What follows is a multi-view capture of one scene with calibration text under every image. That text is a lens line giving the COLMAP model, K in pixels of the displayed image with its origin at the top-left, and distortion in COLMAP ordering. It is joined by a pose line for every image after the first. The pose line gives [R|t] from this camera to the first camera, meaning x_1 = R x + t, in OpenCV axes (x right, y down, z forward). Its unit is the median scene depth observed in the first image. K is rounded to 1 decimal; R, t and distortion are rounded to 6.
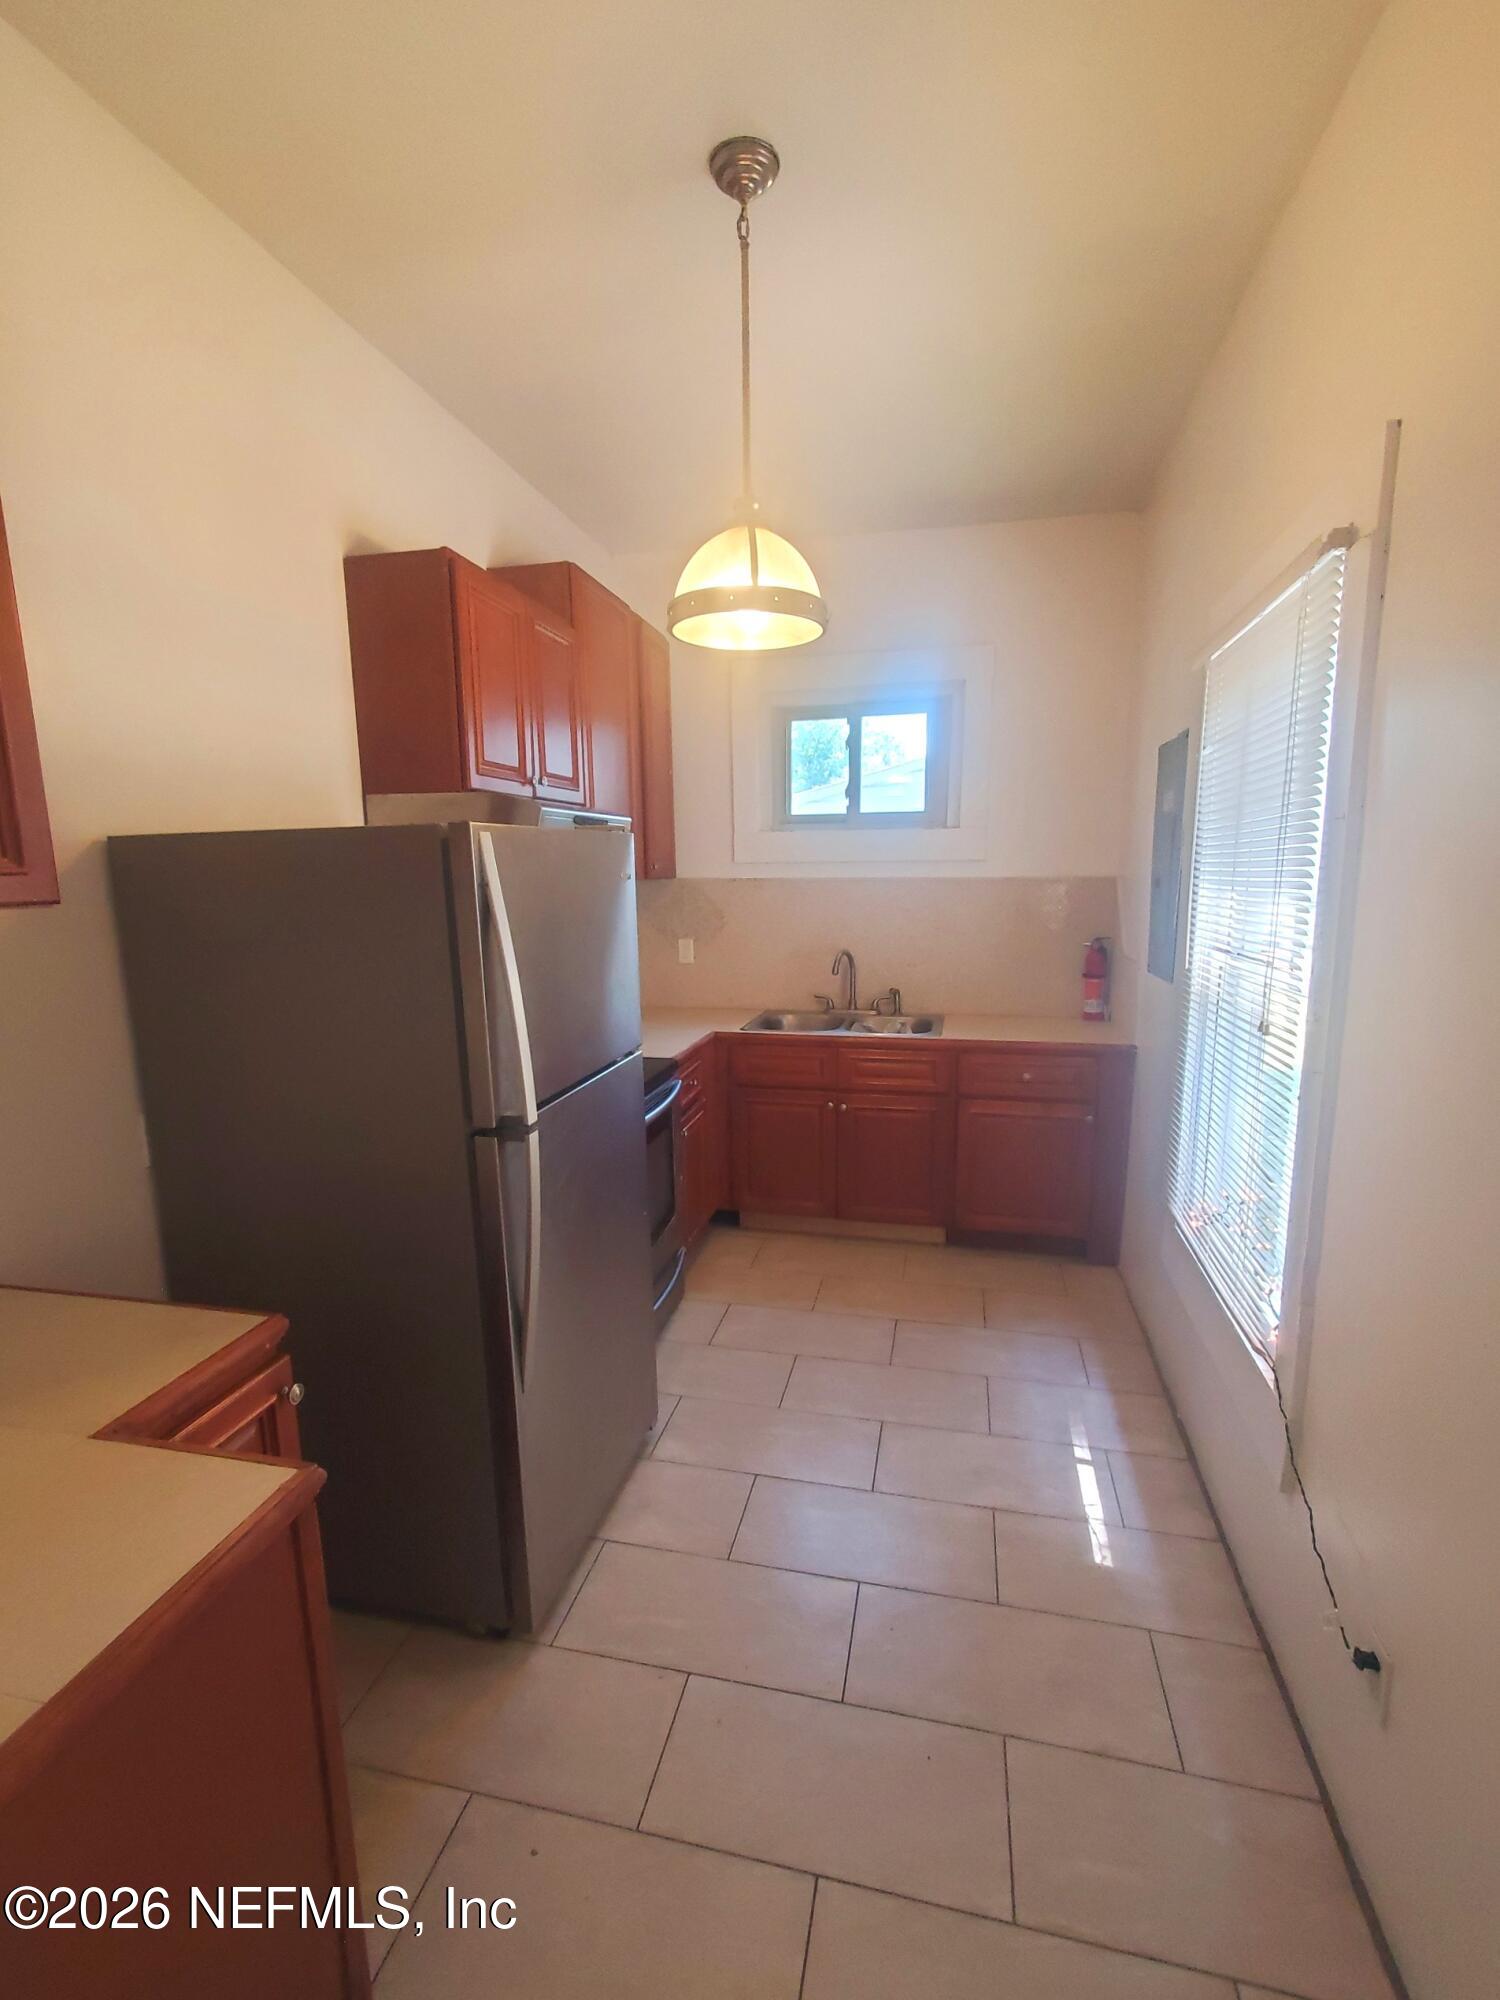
lens RADIAL K [[894.4, 0, 742.5], [0, 894.4, 1037.4], [0, 0, 1]] dist [-0.001893, -0.000268]
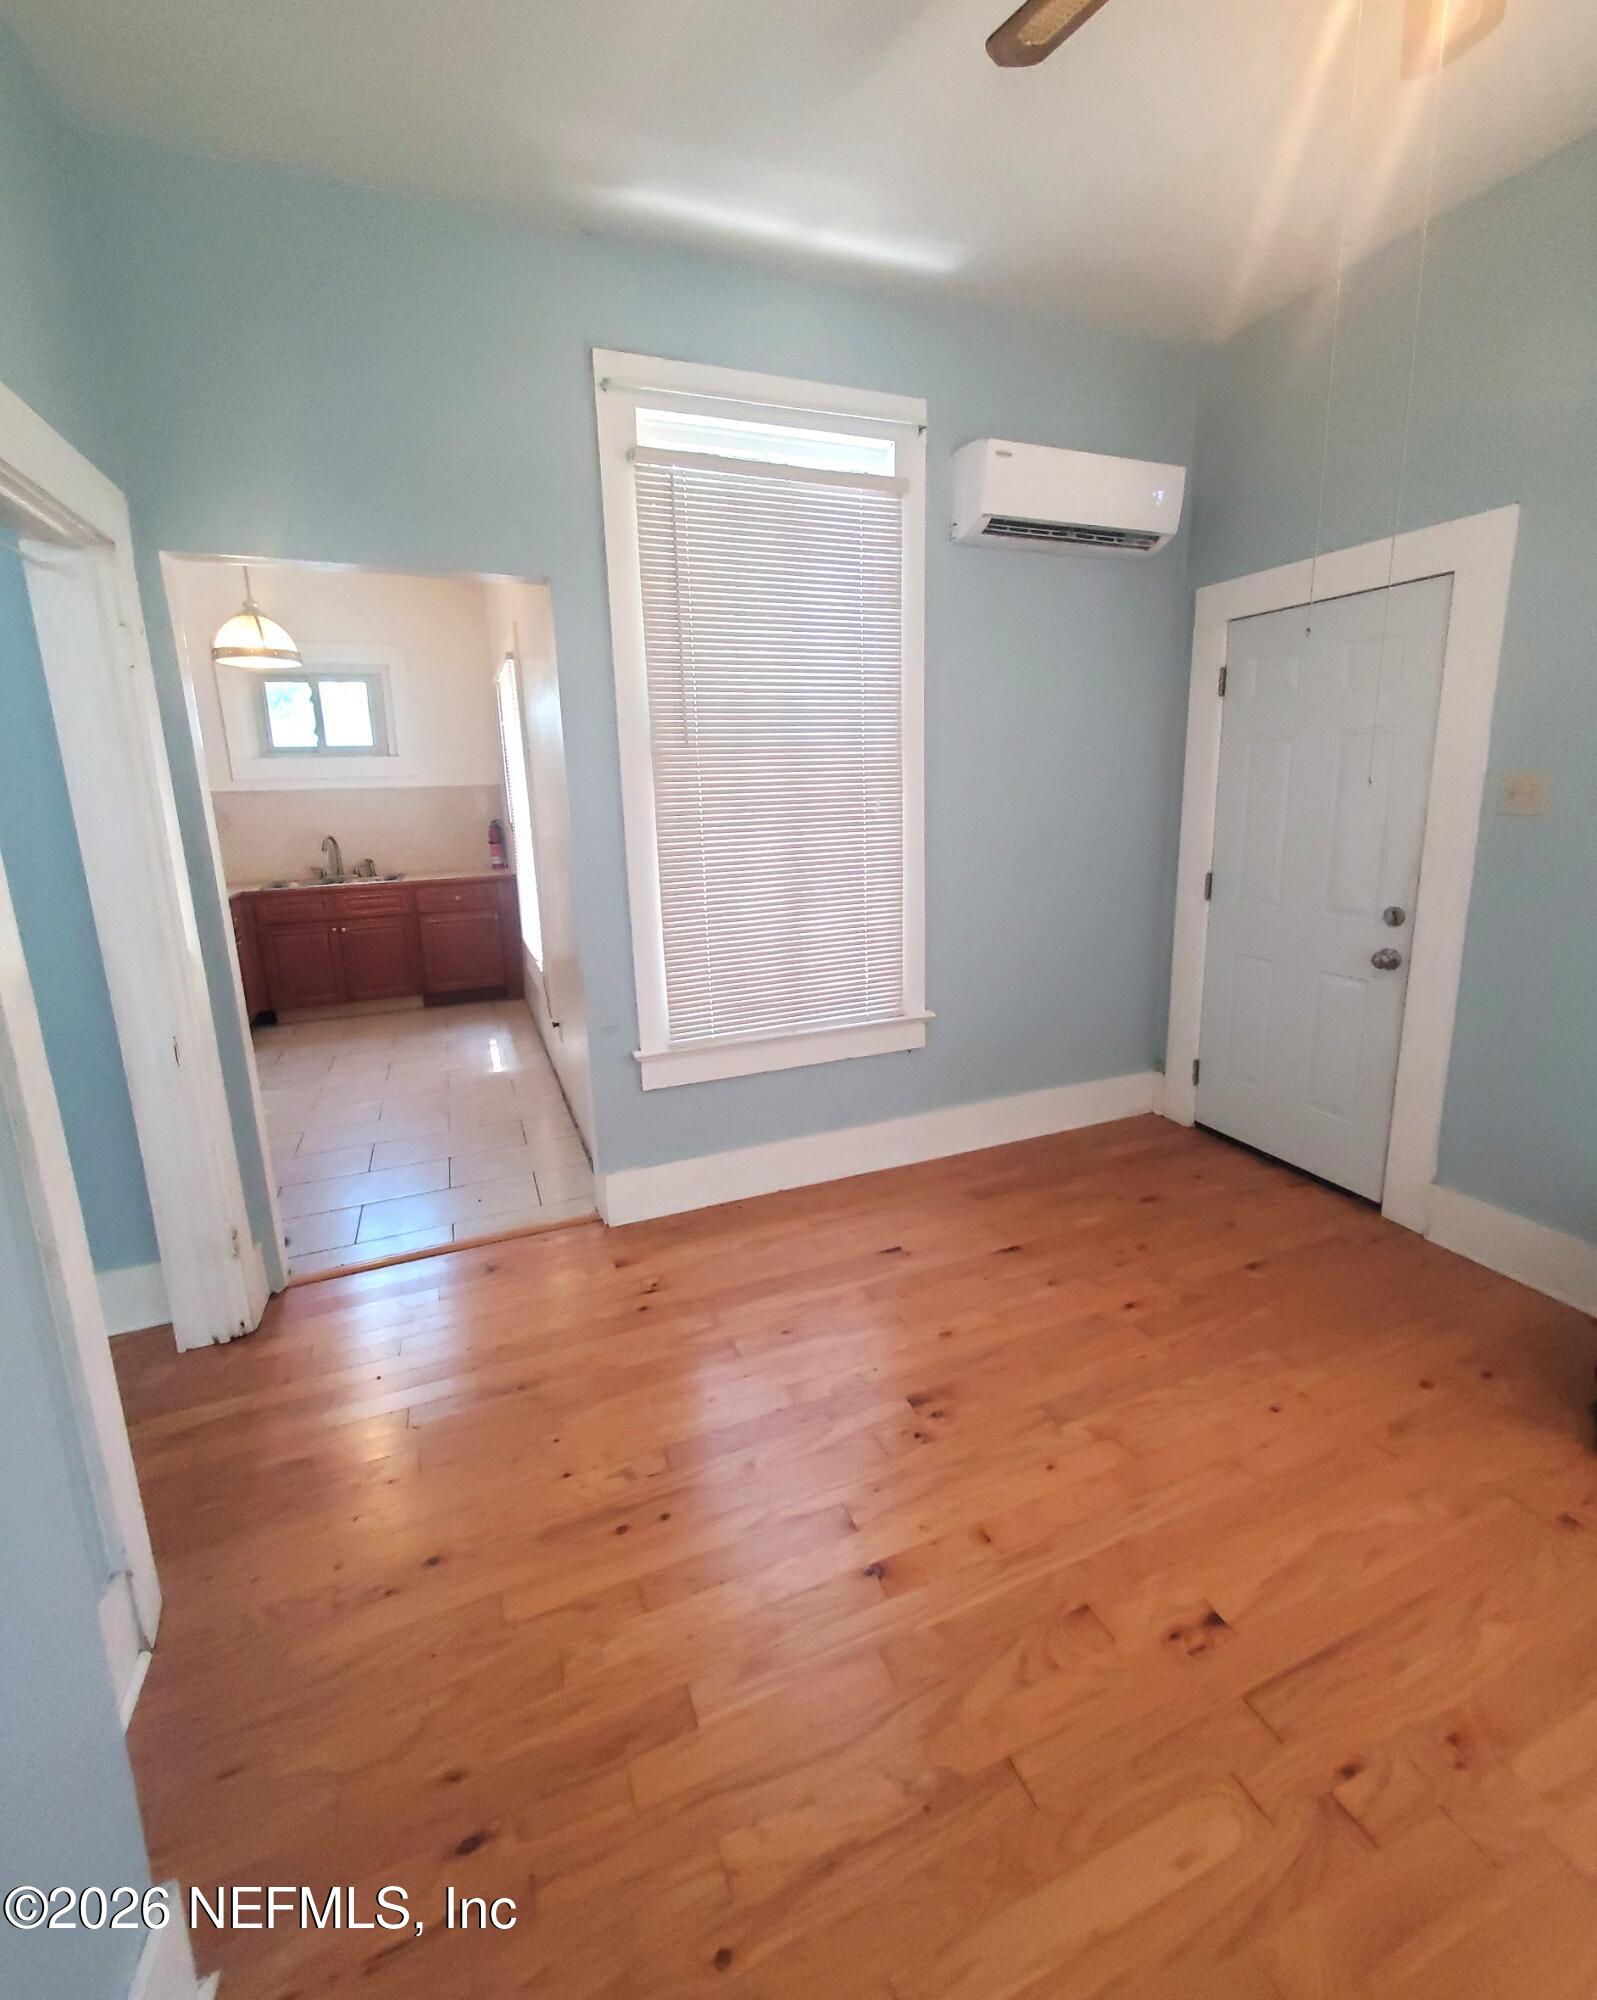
lens RADIAL K [[867.3, 0, 799.0], [0, 867.3, 950.9], [0, 0, 1]] dist [0.021259, 0.000130]
pose [[0.813629, -0.124151, 0.567973, -0.110797], [0.127754, 0.991235, 0.033659, 0.161029], [-0.567174, 0.045175, 0.822358, -0.719744]]
